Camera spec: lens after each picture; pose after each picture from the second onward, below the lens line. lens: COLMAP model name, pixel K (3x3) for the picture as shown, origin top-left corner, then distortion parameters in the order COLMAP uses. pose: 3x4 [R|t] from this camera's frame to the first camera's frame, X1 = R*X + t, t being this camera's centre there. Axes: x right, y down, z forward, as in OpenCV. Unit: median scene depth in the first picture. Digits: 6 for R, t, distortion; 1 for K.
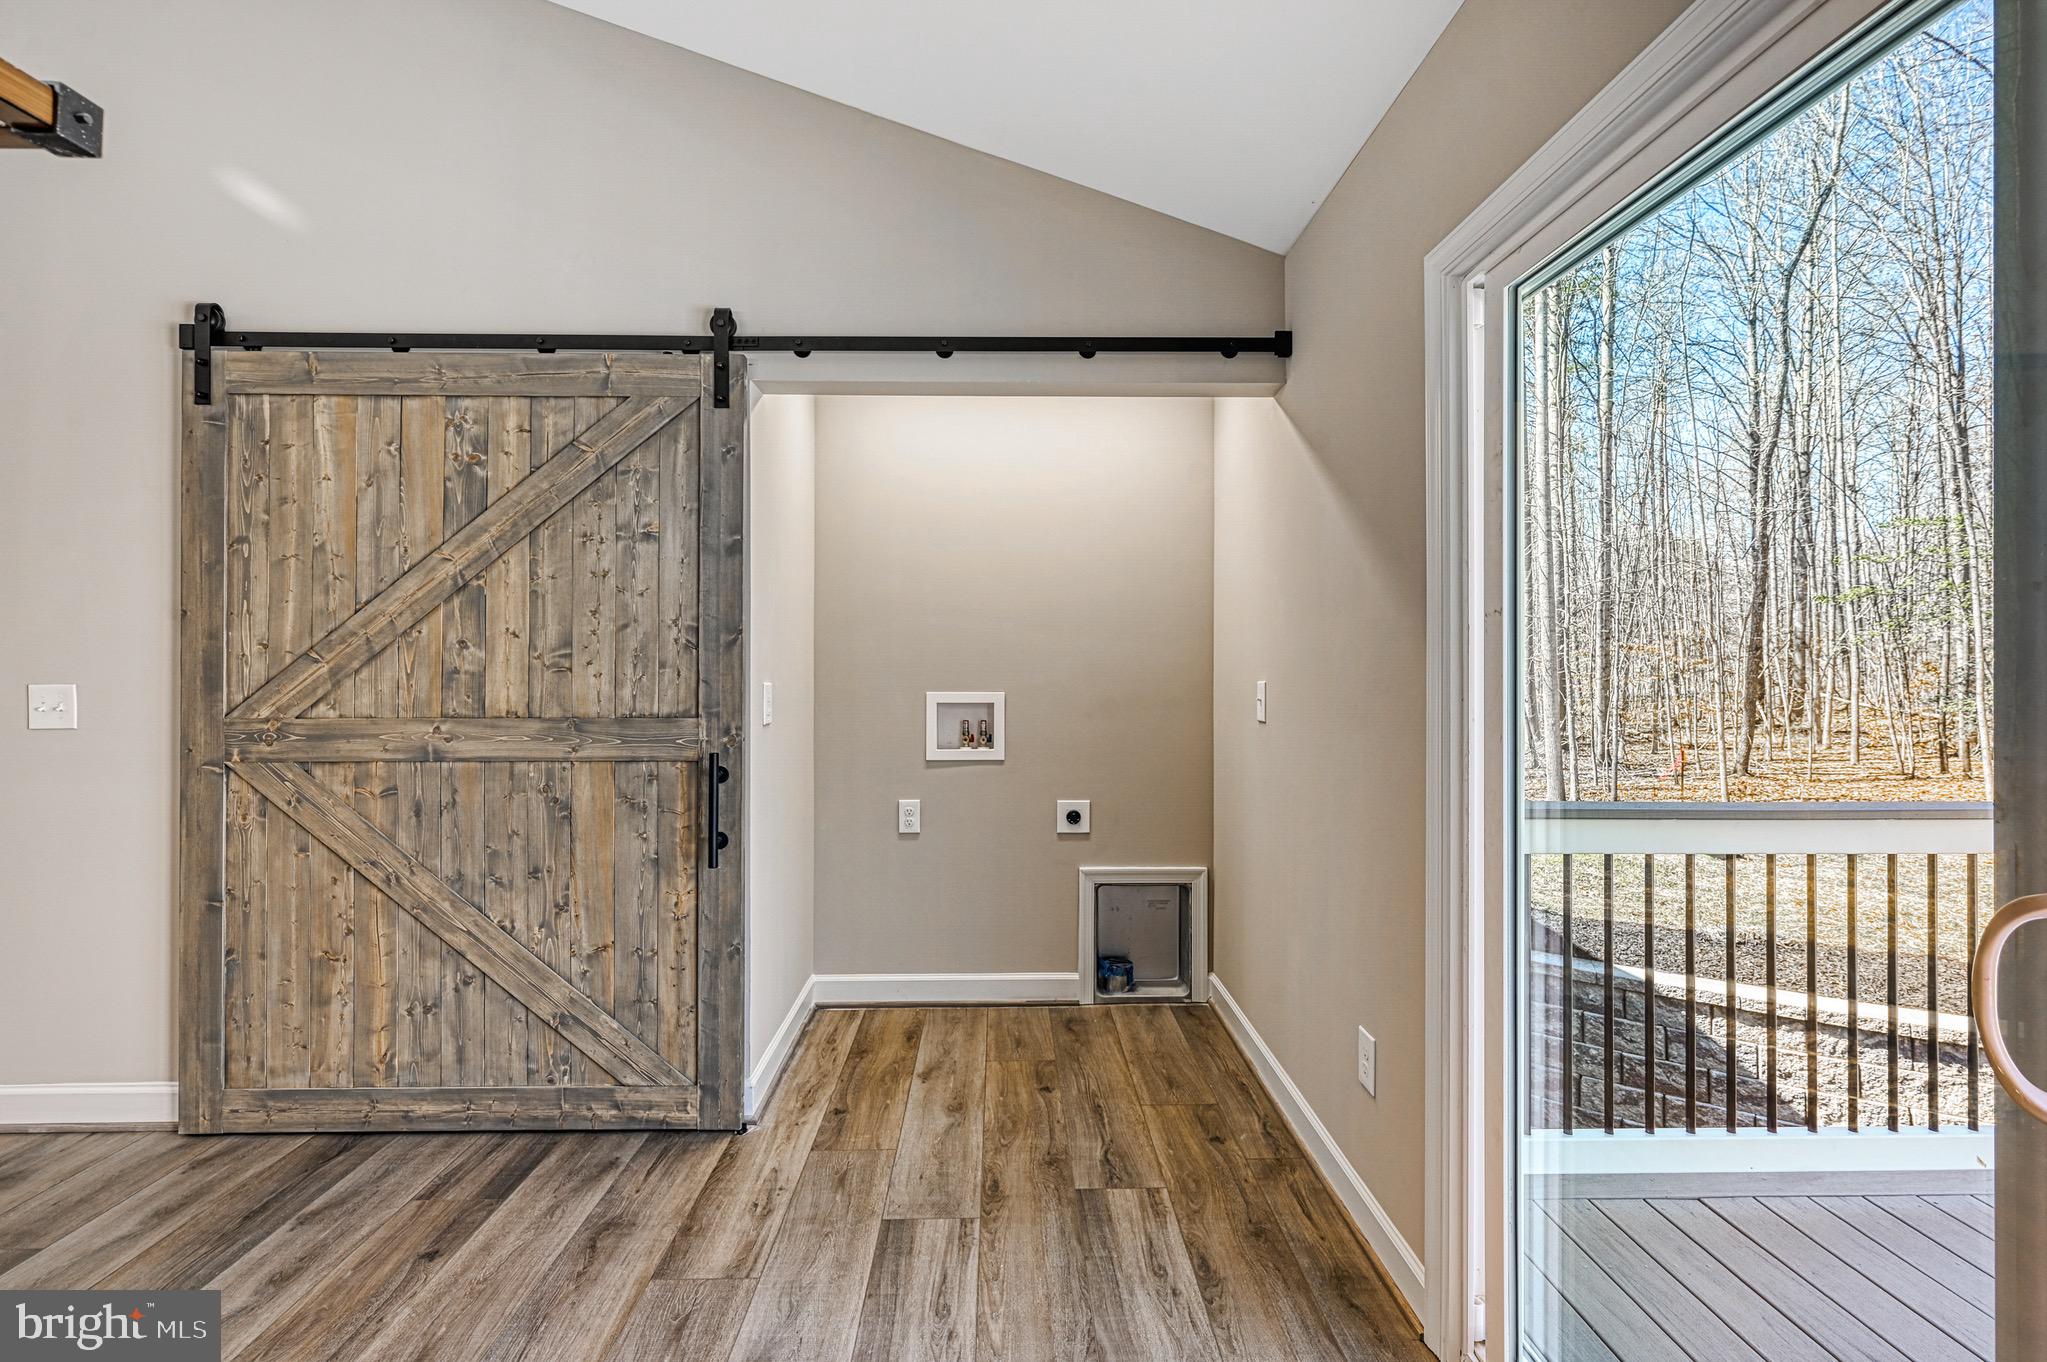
lens RADIAL K [[1059.6, 0, 1040.4], [0, 1059.6, 666.5], [0, 0, 1]] dist [-0.002923, 0.003117]
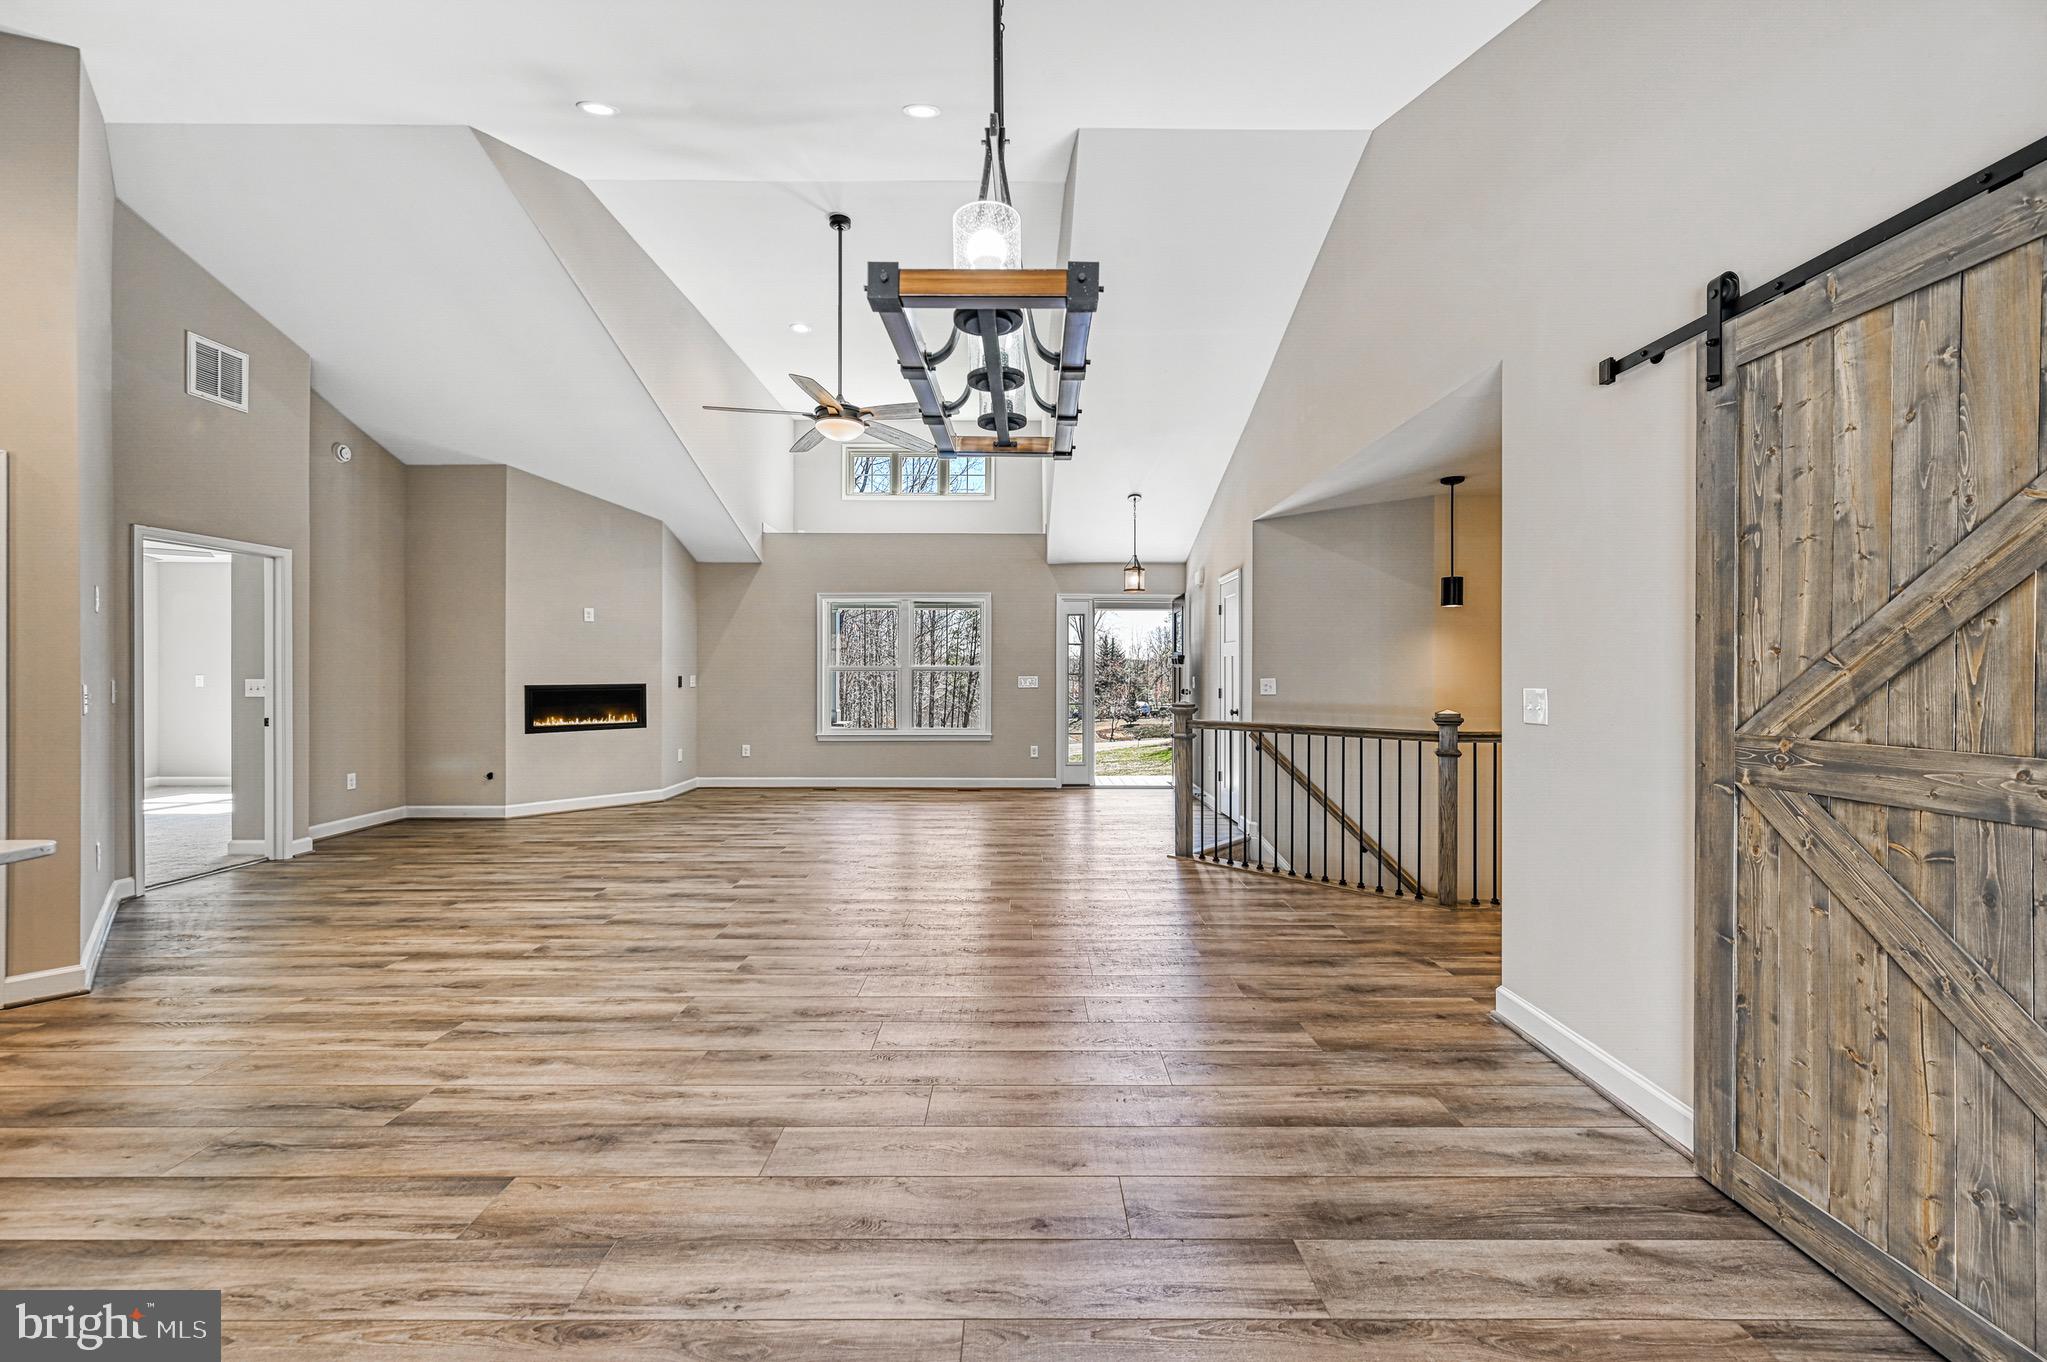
lens RADIAL K [[810.3, 0, 1022.7], [0, 810.3, 674.1], [0, 0, 1]] dist [-0.000237, 0.000287]
pose [[-0.033489, -0.001295, -0.999438, -0.070510], [0.001205, 0.999998, -0.001337, -0.000506], [0.999438, -0.001250, -0.033488, 0.422418]]
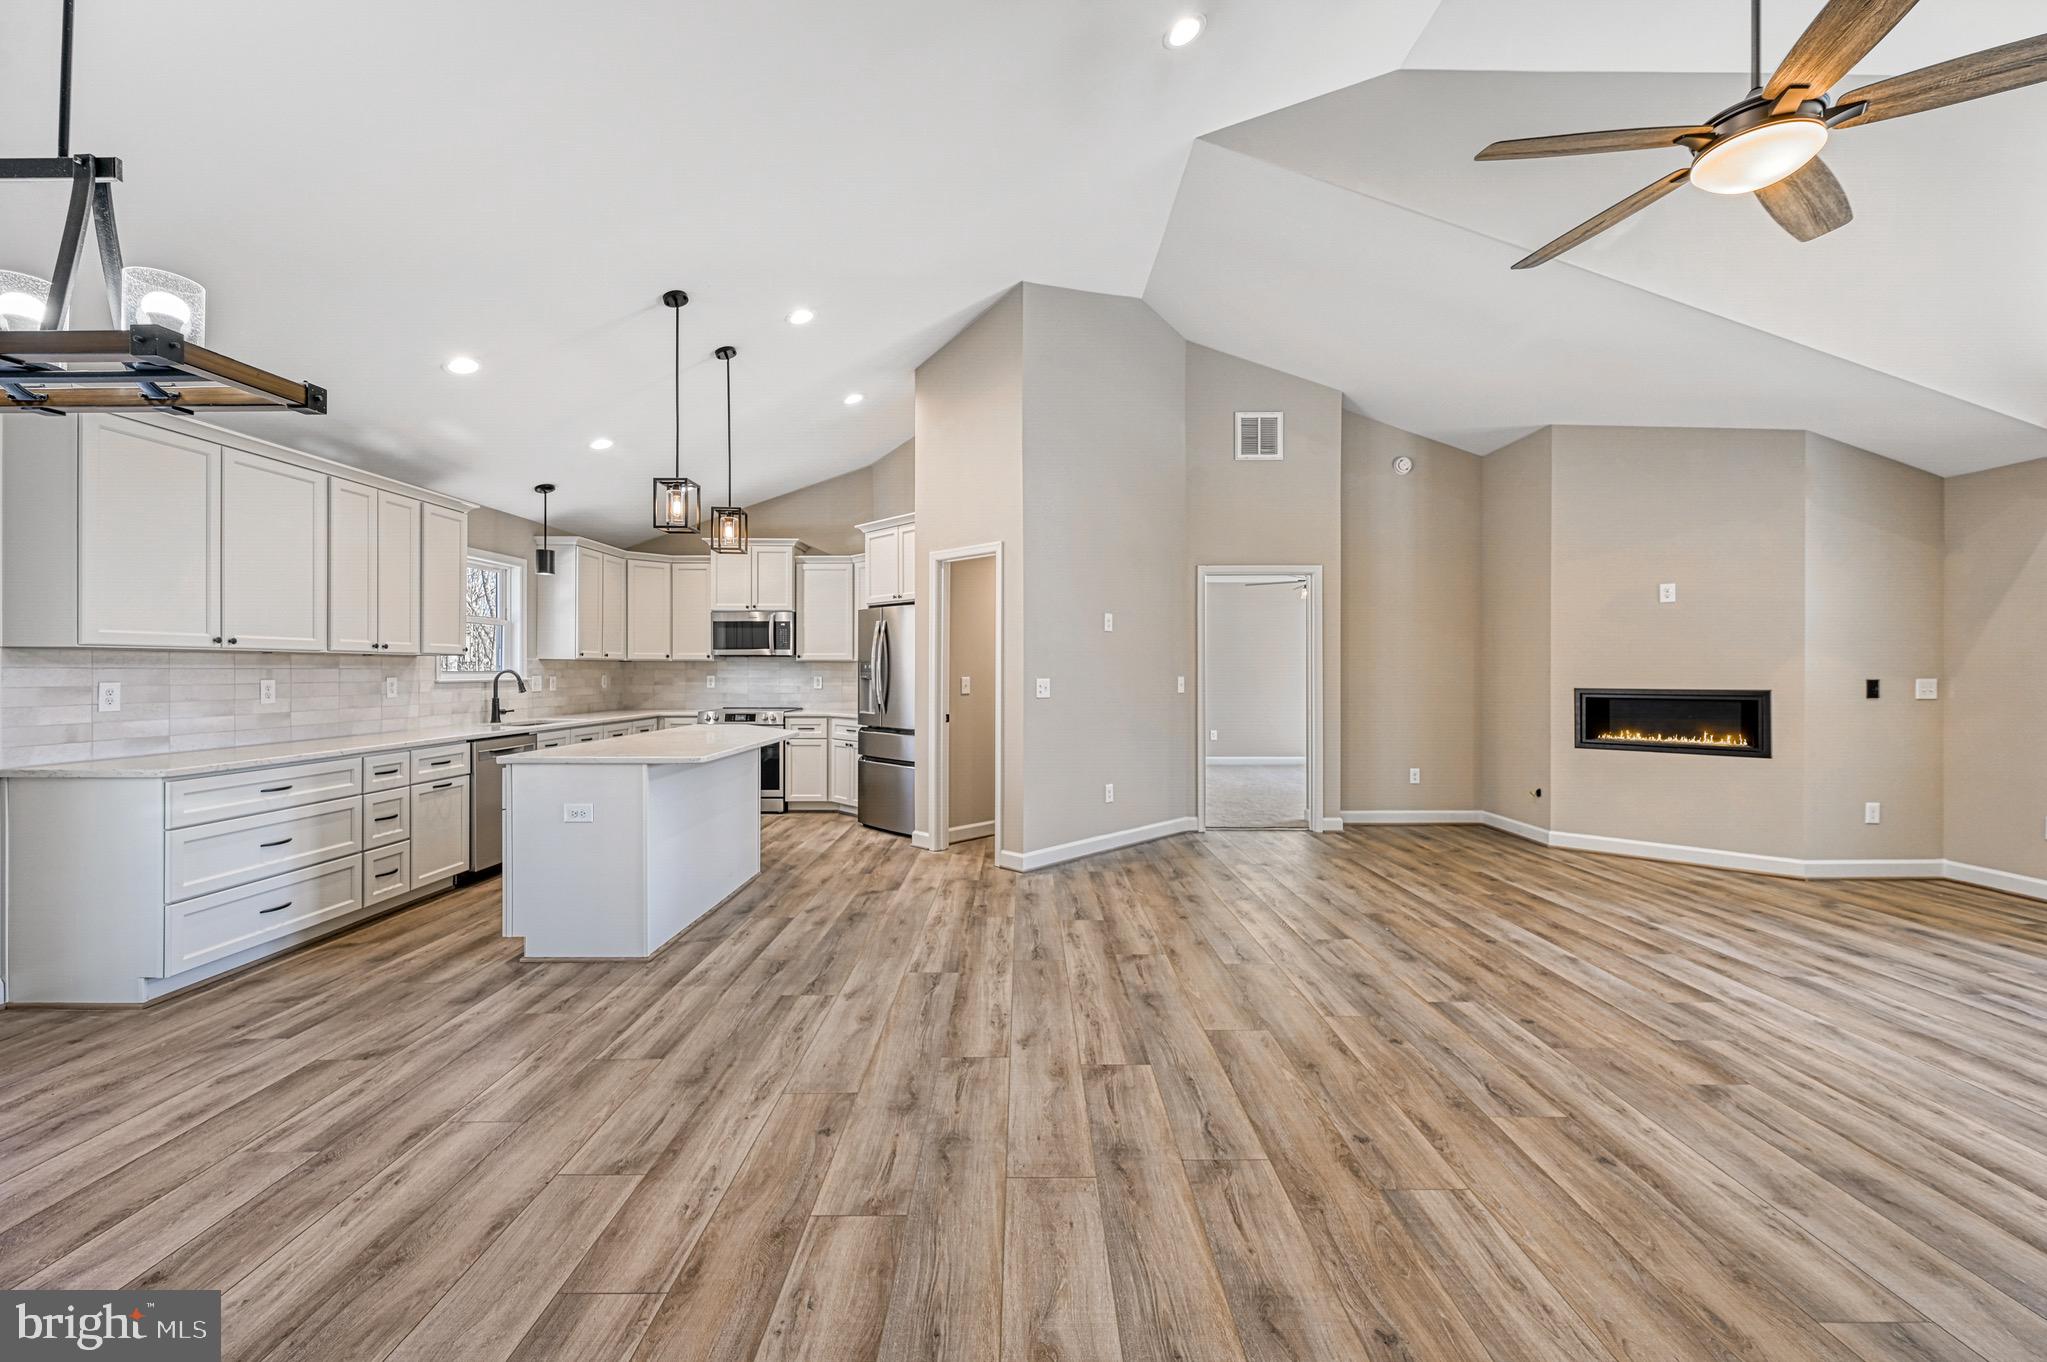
lens RADIAL K [[810.3, 0, 1028.3], [0, 810.3, 670.8], [0, 0, 1]] dist [-0.000237, 0.000287]
pose [[-0.999568, -0.005052, 0.028968, -1.200020], [-0.005106, 0.999985, -0.001797, -0.003238], [-0.028959, -0.001945, -0.999579, 0.862927]]
